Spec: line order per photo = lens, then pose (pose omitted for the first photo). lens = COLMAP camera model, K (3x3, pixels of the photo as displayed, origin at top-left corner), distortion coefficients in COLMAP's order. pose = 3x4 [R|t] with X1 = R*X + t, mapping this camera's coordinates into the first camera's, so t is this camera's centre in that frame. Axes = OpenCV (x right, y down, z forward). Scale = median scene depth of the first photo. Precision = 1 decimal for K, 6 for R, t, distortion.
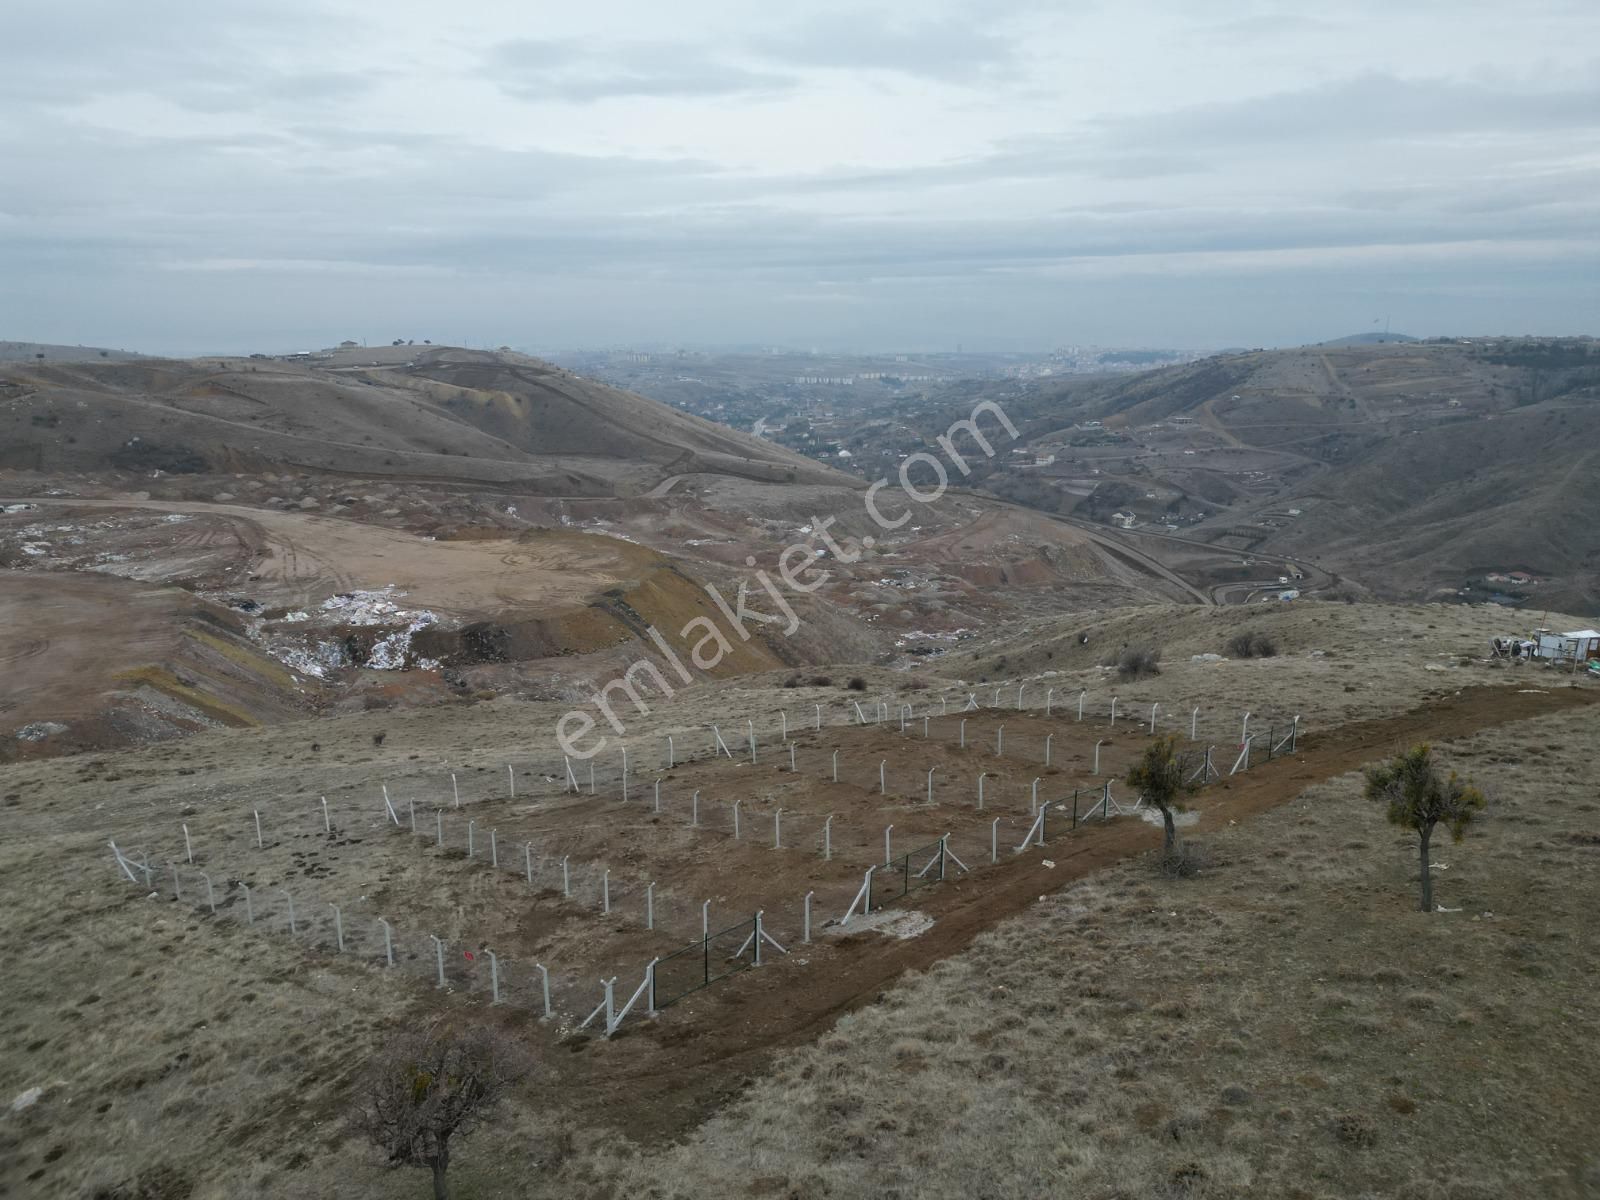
lens RADIAL K [[1112.7, 0, 802.5], [0, 1112.7, 598.3], [0, 0, 1]] dist [0.073202, -0.064337]
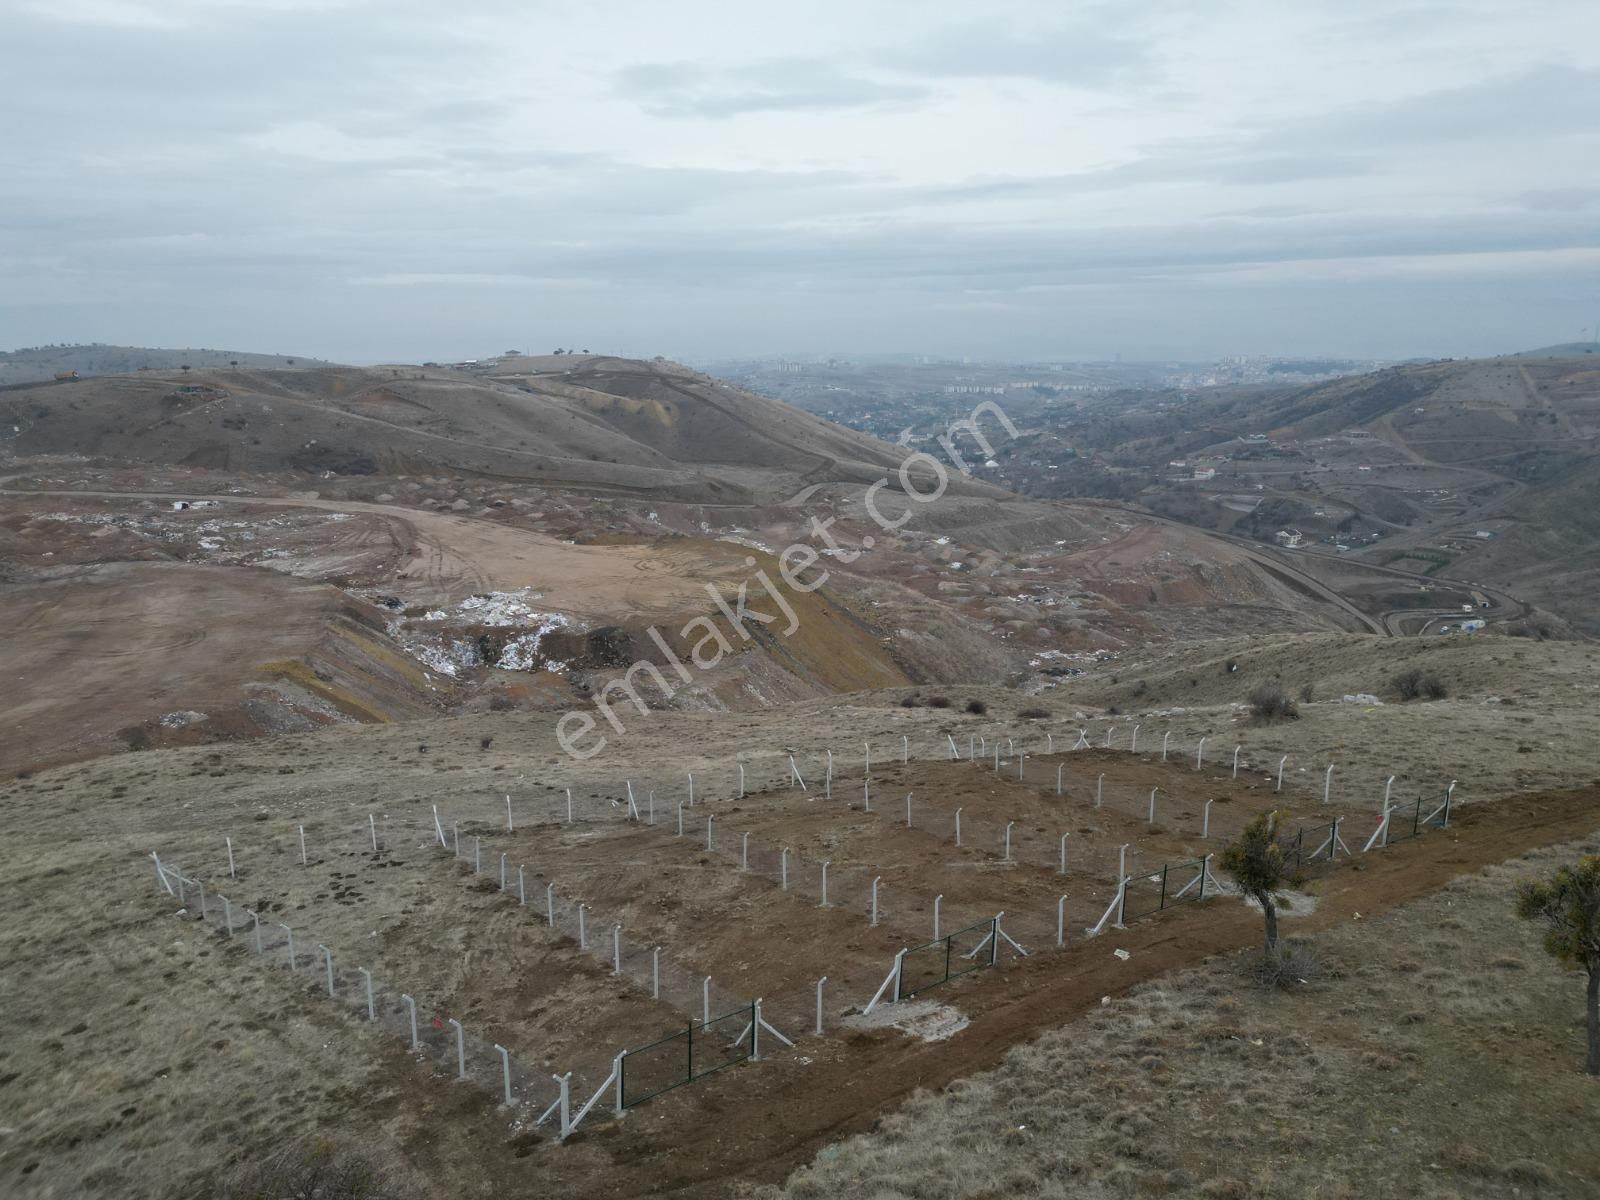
lens RADIAL K [[1112.7, 0, 802.8], [0, 1112.7, 598.0], [0, 0, 1]] dist [0.073202, -0.064337]
pose [[0.991258, 0.030601, -0.128340, 0.007995], [-0.031670, 0.999479, -0.006297, -0.001963], [0.128081, 0.010306, 0.991710, 0.011776]]
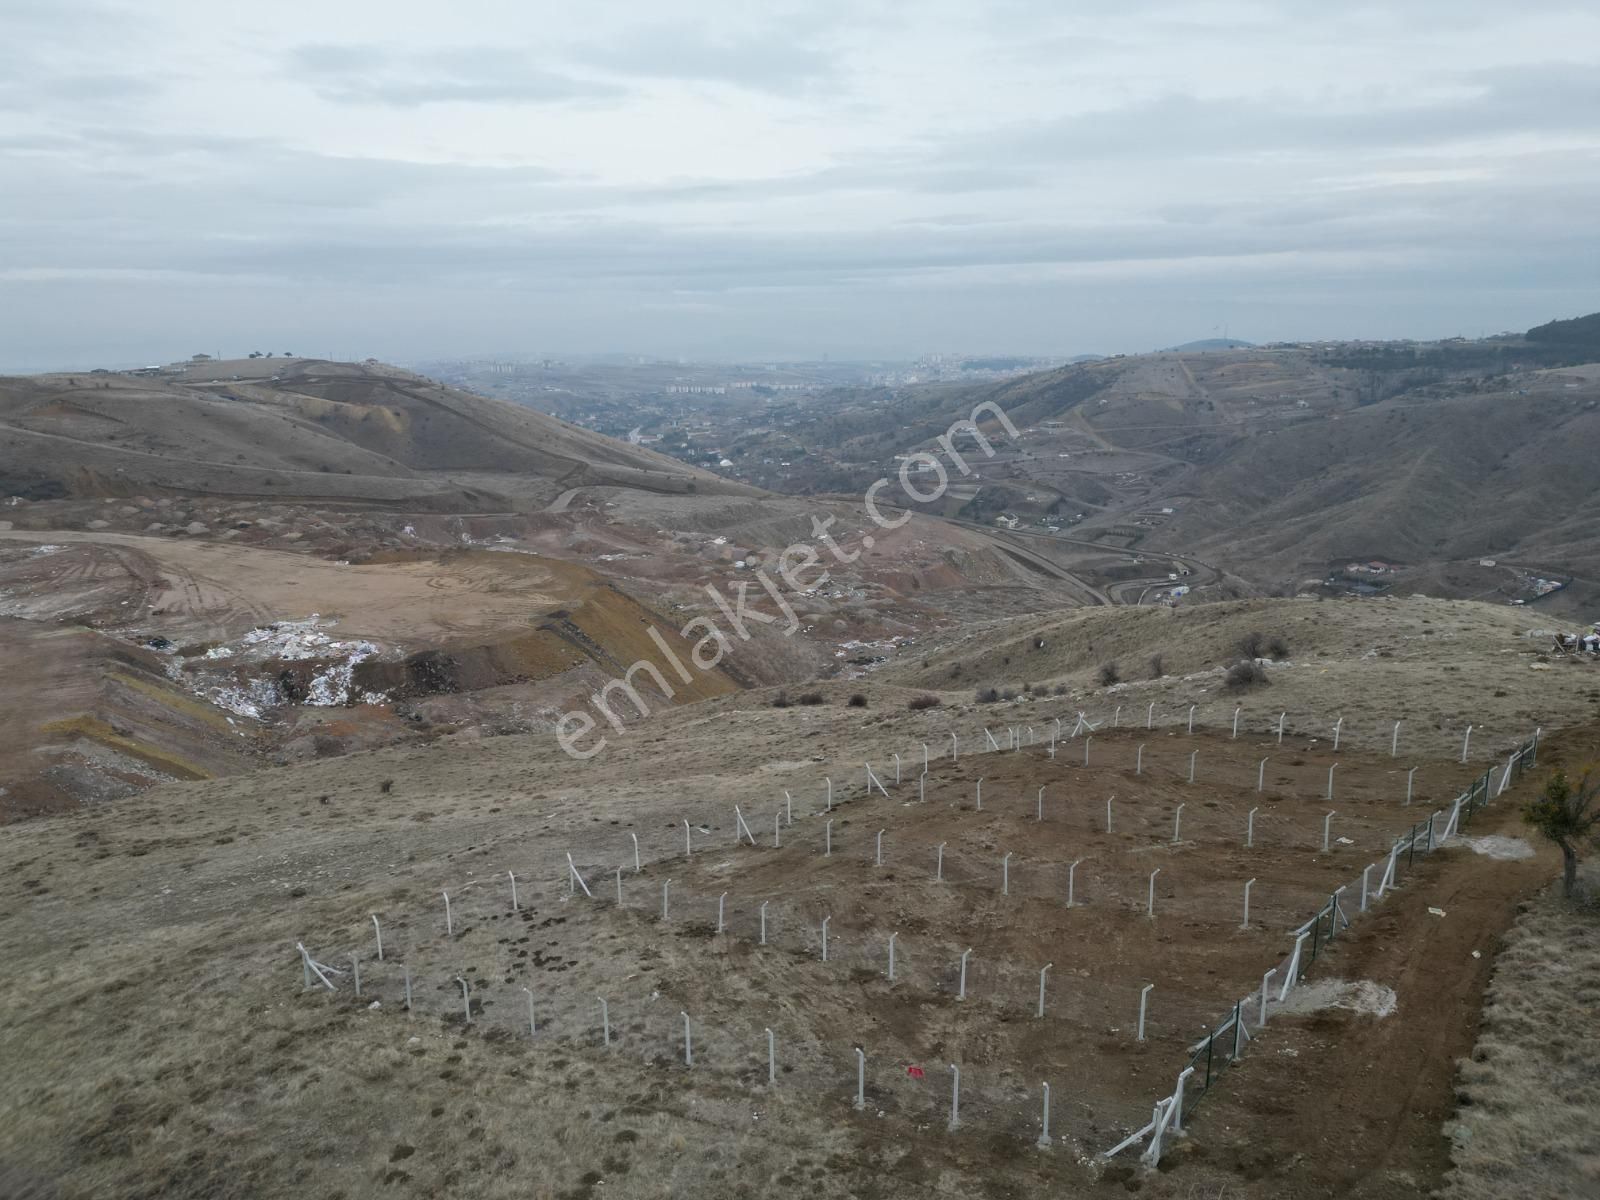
lens RADIAL K [[1112.7, 0, 800.8], [0, 1112.7, 599.1], [0, 0, 1]] dist [0.073202, -0.064337]
pose [[0.993088, -0.034388, 0.112218, -0.038559], [0.035171, 0.999369, -0.005005, -0.003181], [-0.111975, 0.008917, 0.993671, 0.013264]]
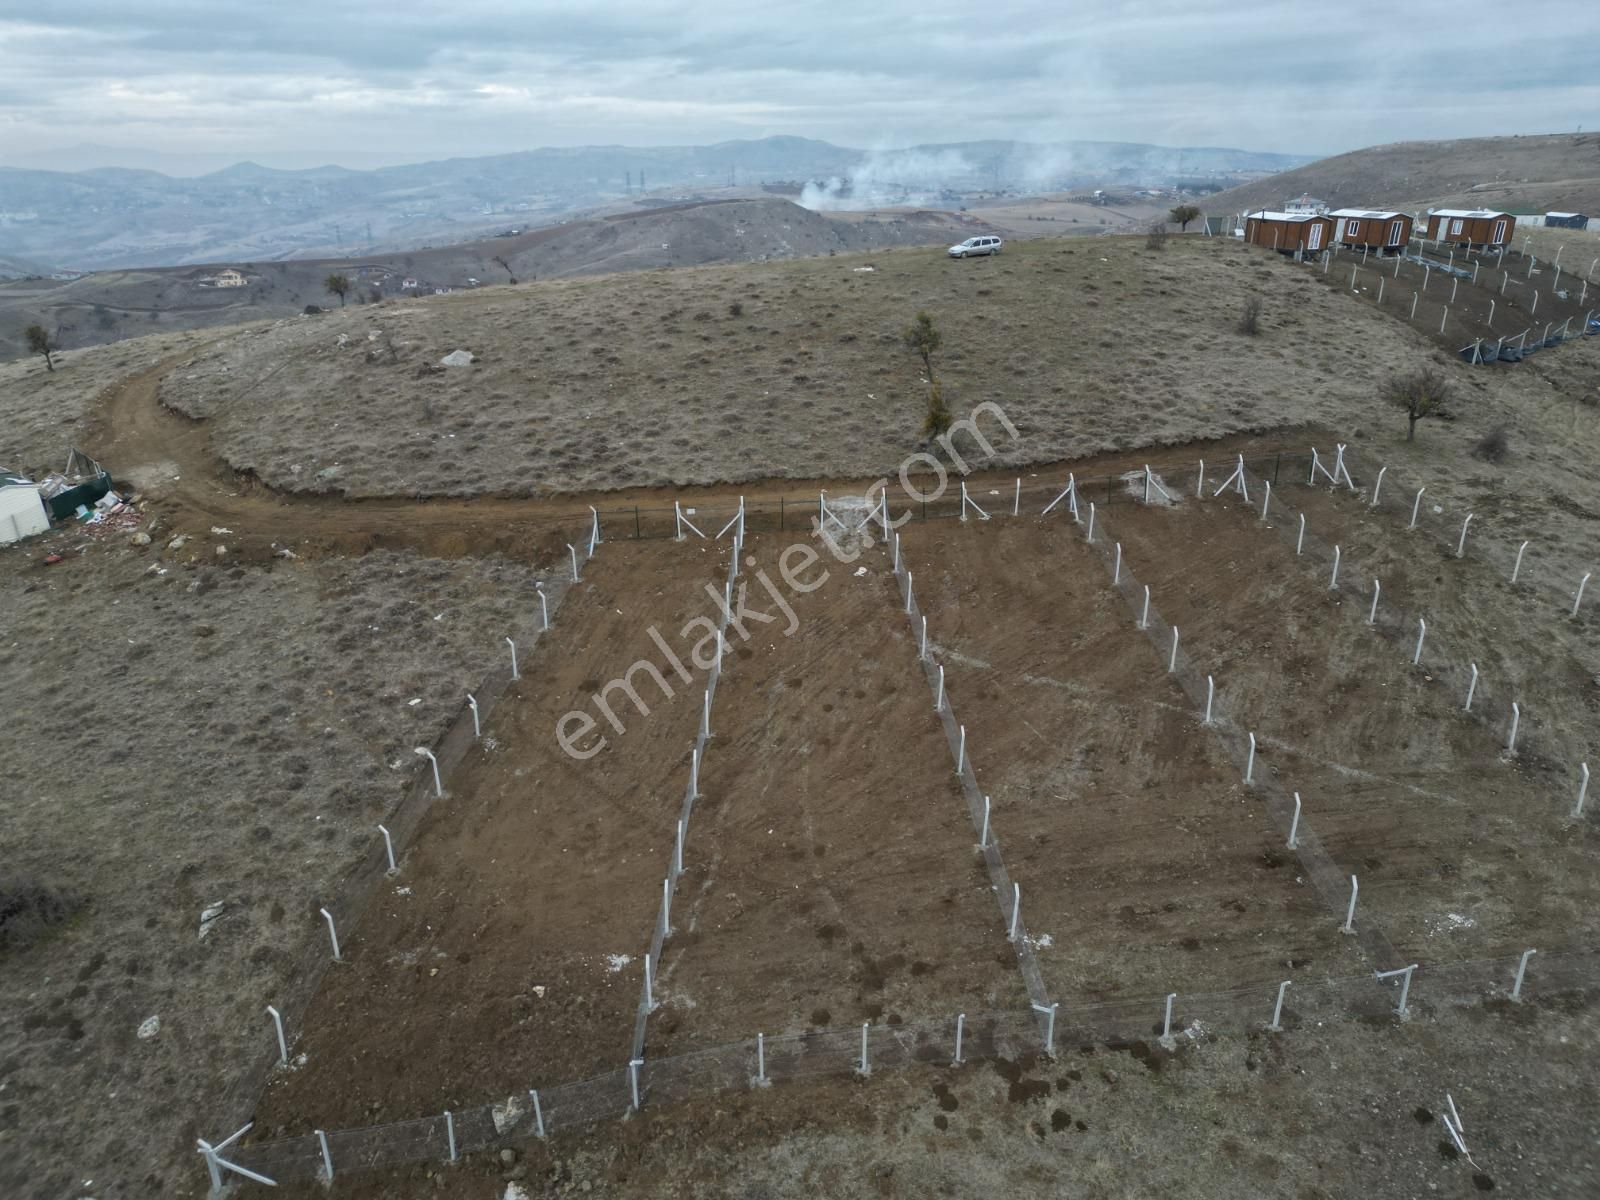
lens RADIAL K [[1112.7, 0, 800.1], [0, 1112.7, 591.2], [0, 0, 1]] dist [0.073202, -0.064337]
pose [[-0.837644, -0.193977, 0.510613, -0.031226], [0.143532, 0.823798, 0.548412, -0.046229], [-0.527021, 0.532664, -0.662207, 0.209630]]
